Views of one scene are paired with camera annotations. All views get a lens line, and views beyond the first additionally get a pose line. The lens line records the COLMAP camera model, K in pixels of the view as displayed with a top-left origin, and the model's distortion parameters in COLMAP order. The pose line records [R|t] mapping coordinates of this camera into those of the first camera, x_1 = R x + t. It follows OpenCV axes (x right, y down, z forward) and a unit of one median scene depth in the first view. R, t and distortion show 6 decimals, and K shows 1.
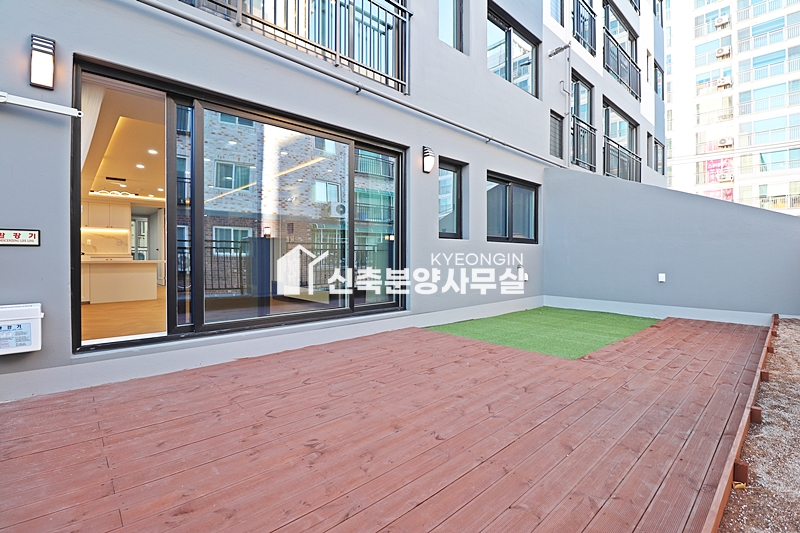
lens RADIAL K [[371.2, 0, 402.1], [0, 371.2, 259.9], [0, 0, 1]] dist [-0.000761, -0.037368]
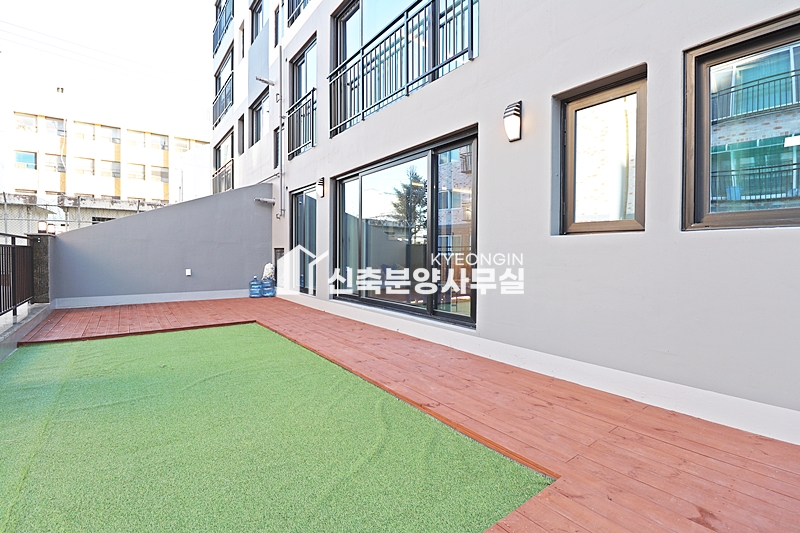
lens RADIAL K [[371.2, 0, 402.1], [0, 371.2, 259.9], [0, 0, 1]] dist [-0.000761, -0.037368]
pose [[-0.069770, 0.031176, -0.997076, 0.873503], [-0.019842, 0.999270, 0.032633, -0.040878], [0.997366, 0.022061, -0.069101, 0.938420]]
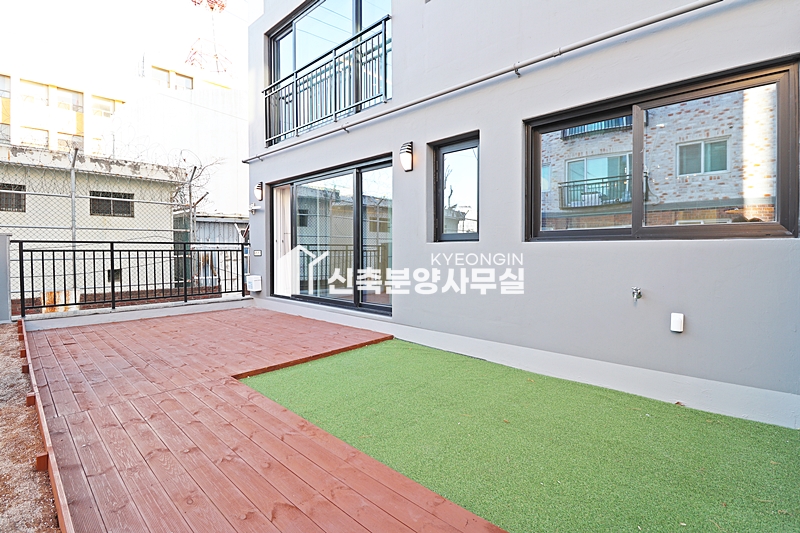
lens RADIAL K [[371.2, 0, 402.1], [0, 371.2, 259.9], [0, 0, 1]] dist [-0.000761, -0.037368]
pose [[0.090357, 0.016381, -0.995775, 1.052836], [-0.005481, 0.999858, 0.015951, -0.035106], [0.995894, 0.004017, 0.090434, 0.981228]]
